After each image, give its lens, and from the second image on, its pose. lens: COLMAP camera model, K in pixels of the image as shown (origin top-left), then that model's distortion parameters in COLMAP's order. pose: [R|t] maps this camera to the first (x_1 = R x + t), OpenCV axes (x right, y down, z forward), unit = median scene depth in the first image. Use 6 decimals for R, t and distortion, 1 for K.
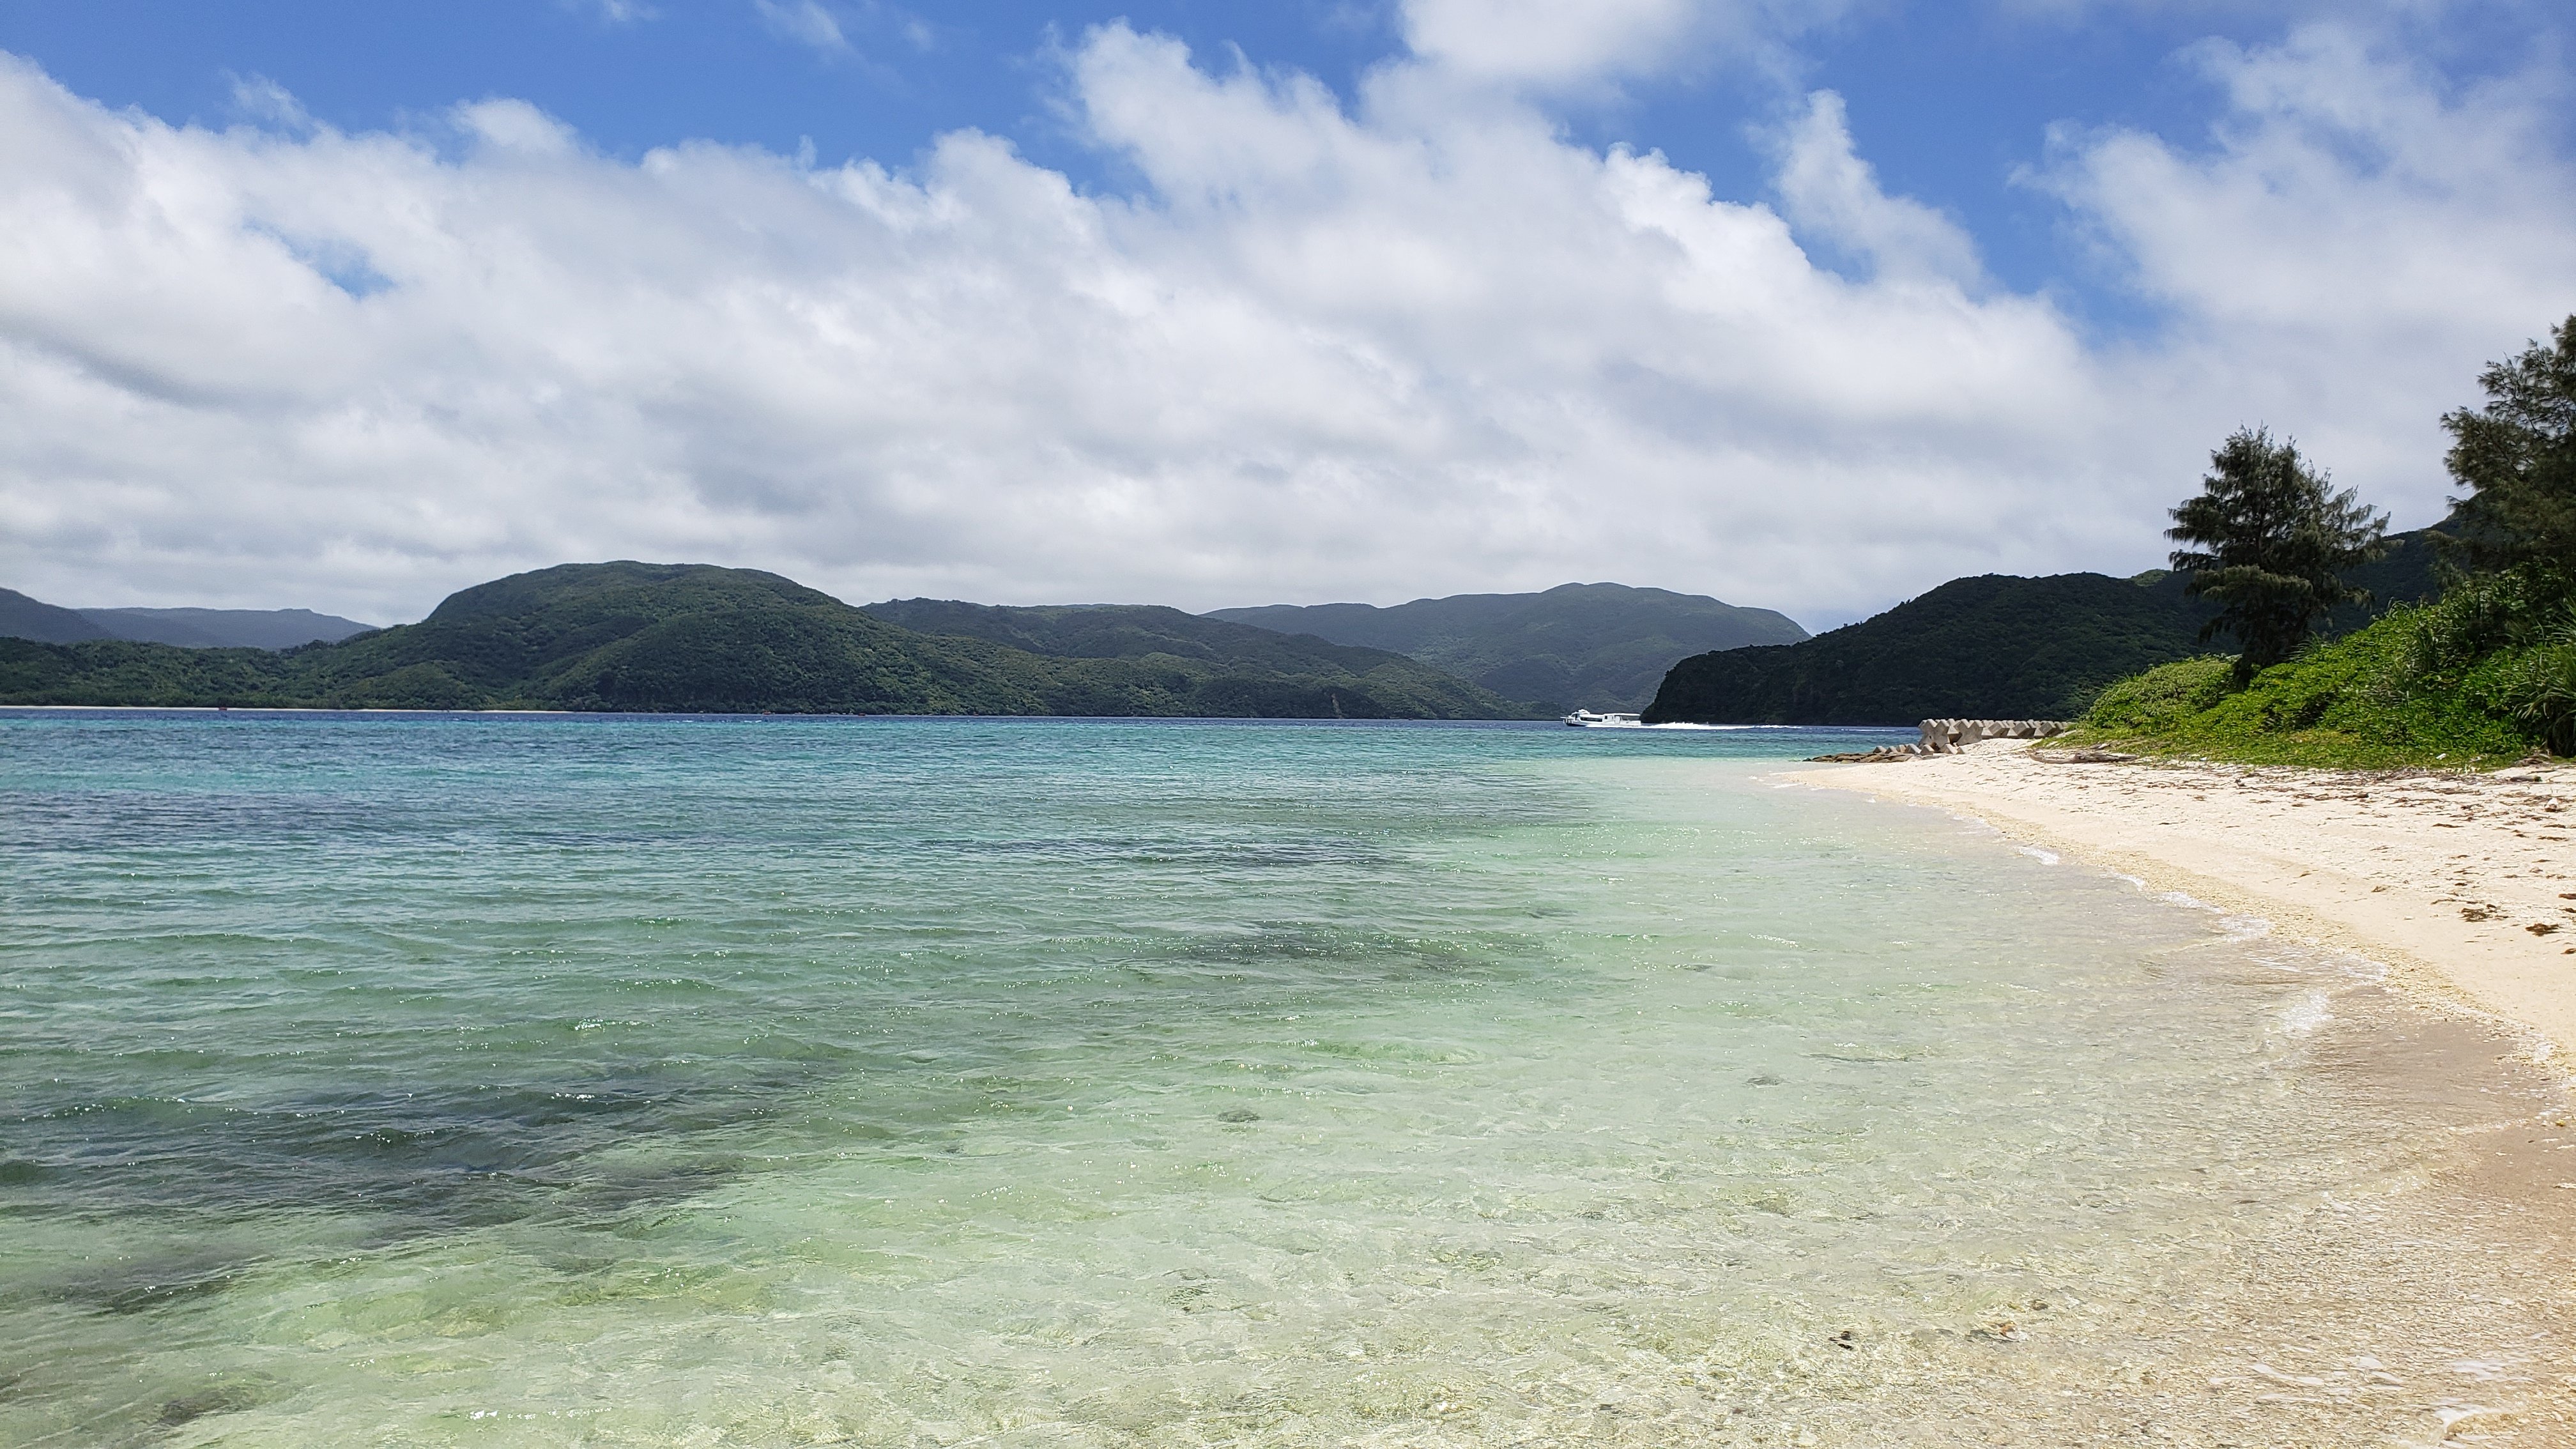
lens RADIAL K [[1862.2, 0, 1288.0], [0, 1862.2, 724.5], [0, 0, 1]] dist [-0.000959, -0.001135]
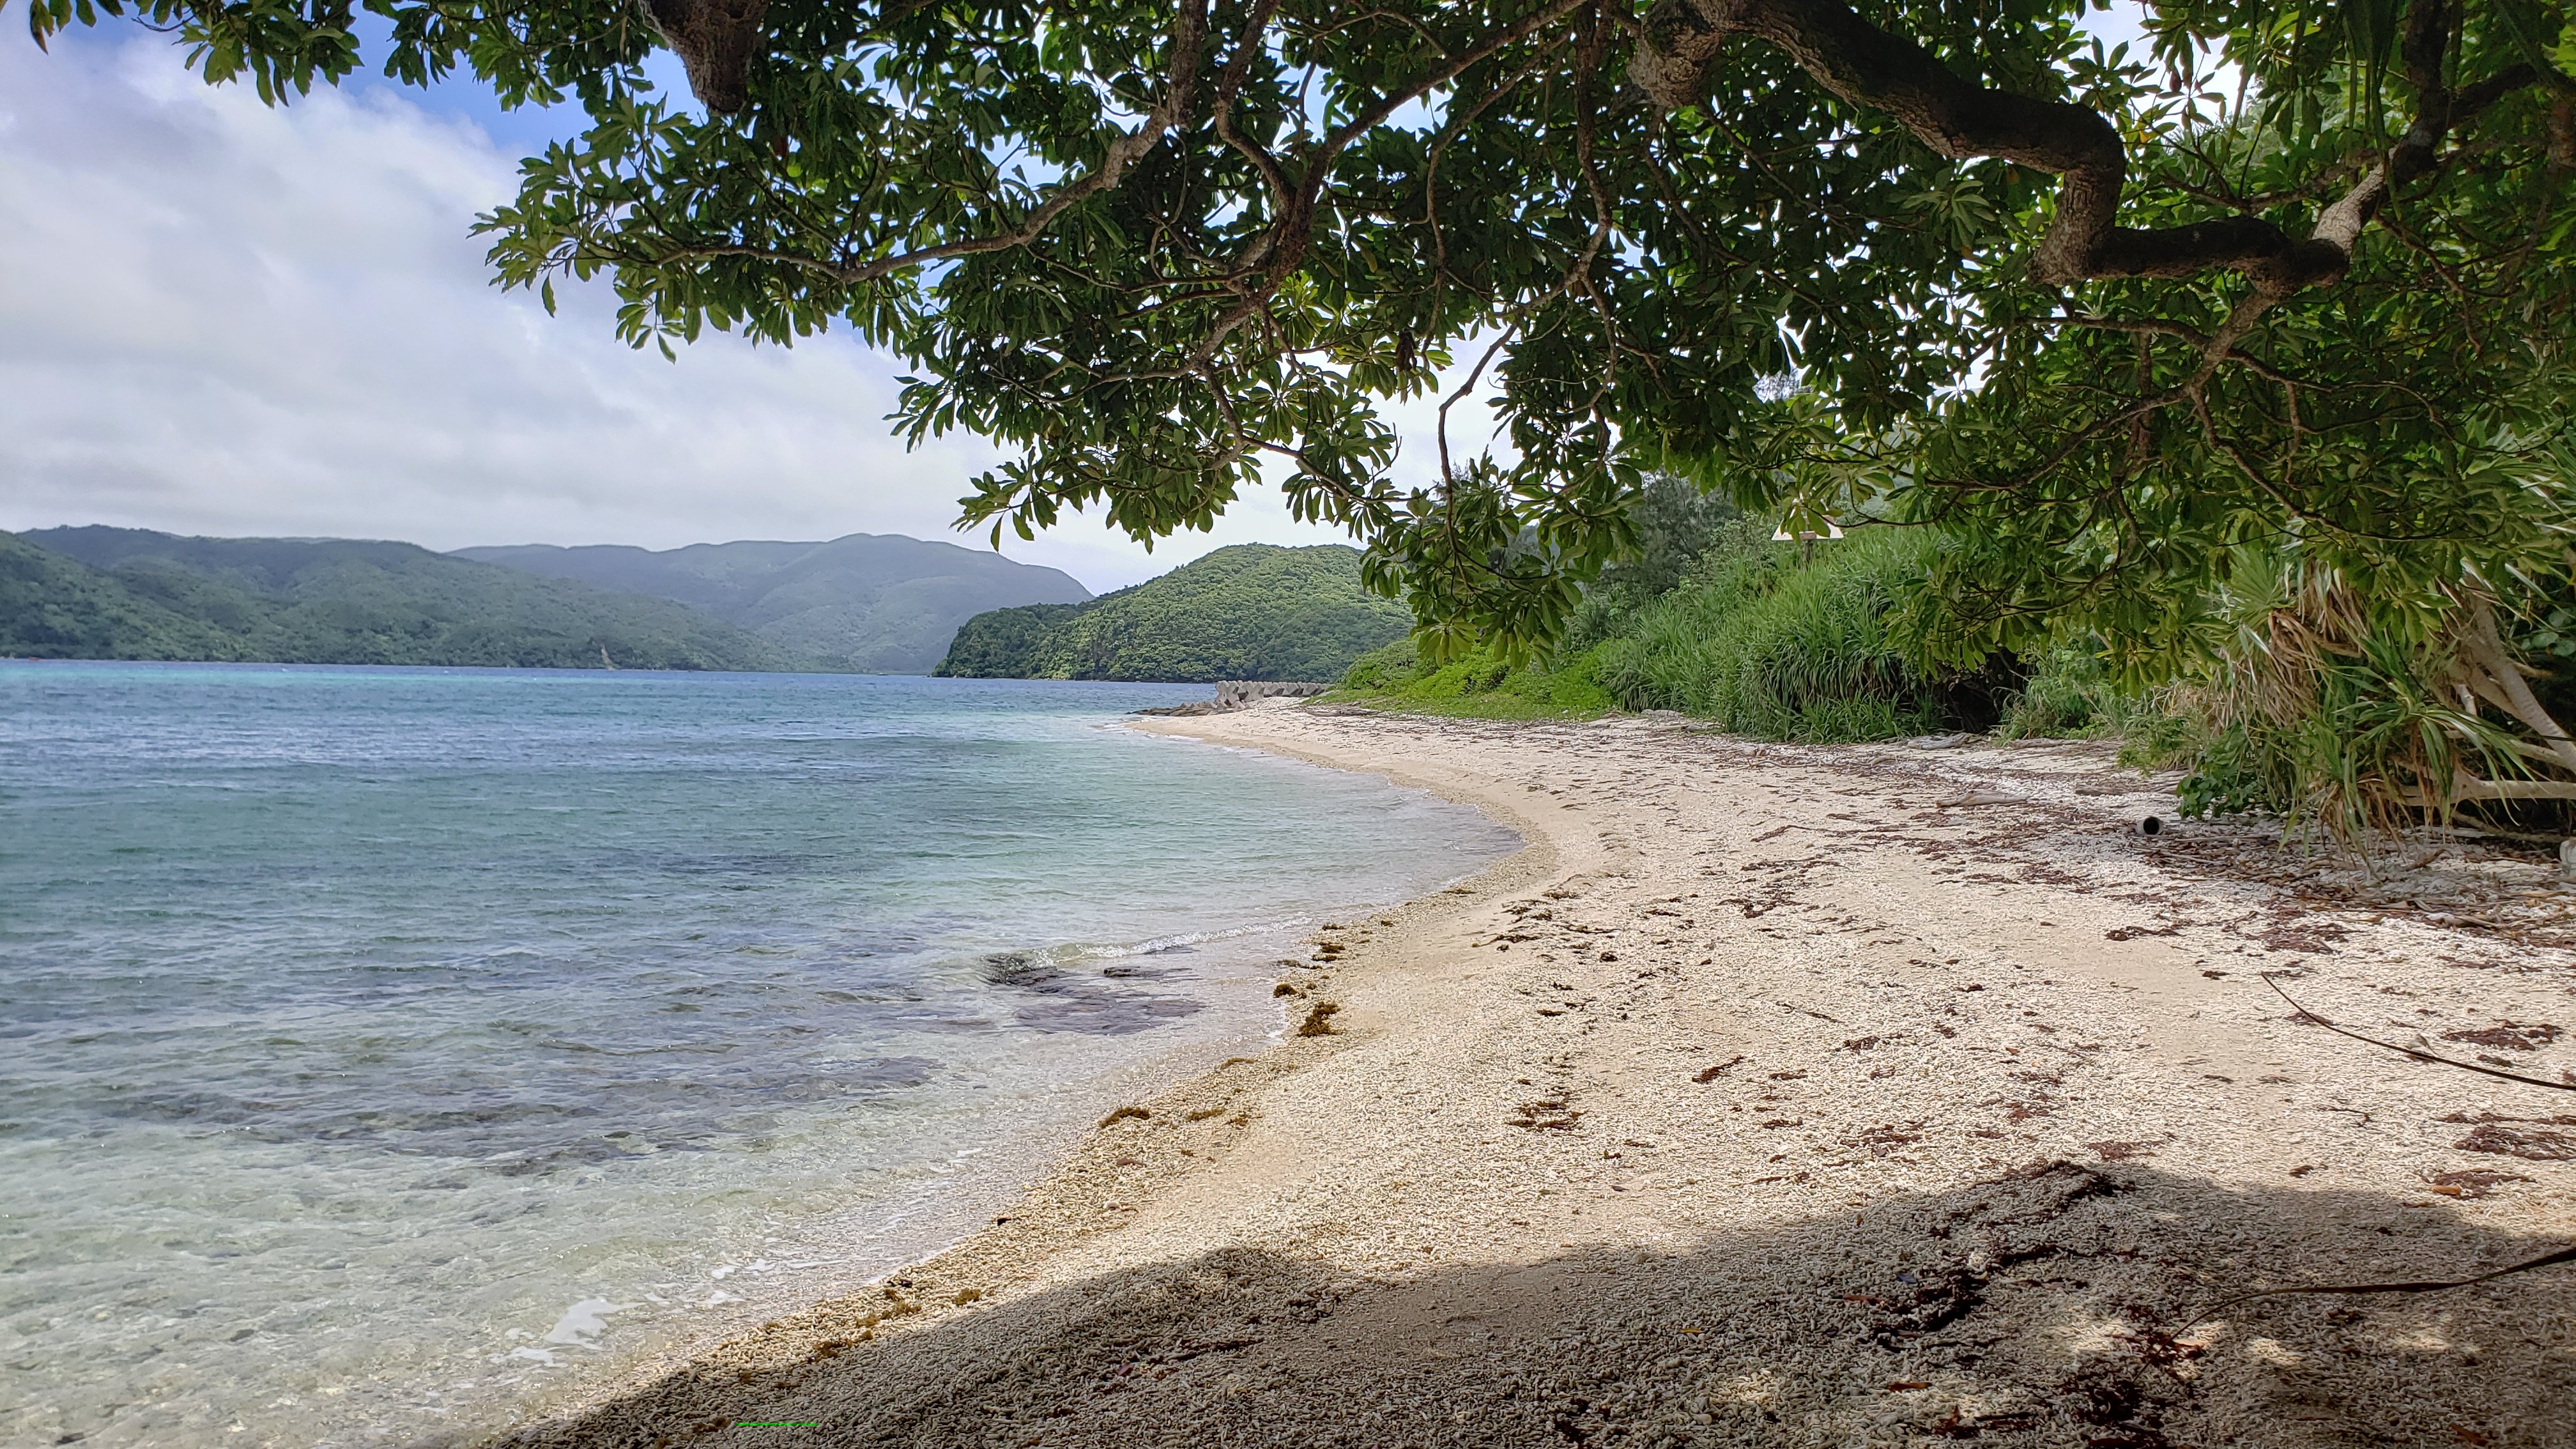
lens RADIAL K [[1862.2, 0, 1288.0], [0, 1862.2, 724.5], [0, 0, 1]] dist [-0.000959, -0.001135]
pose [[0.928523, 0.000726, 0.371274, -0.067807], [-0.009859, 0.999694, 0.022701, -0.002062], [-0.371144, -0.024739, 0.928246, -0.145503]]
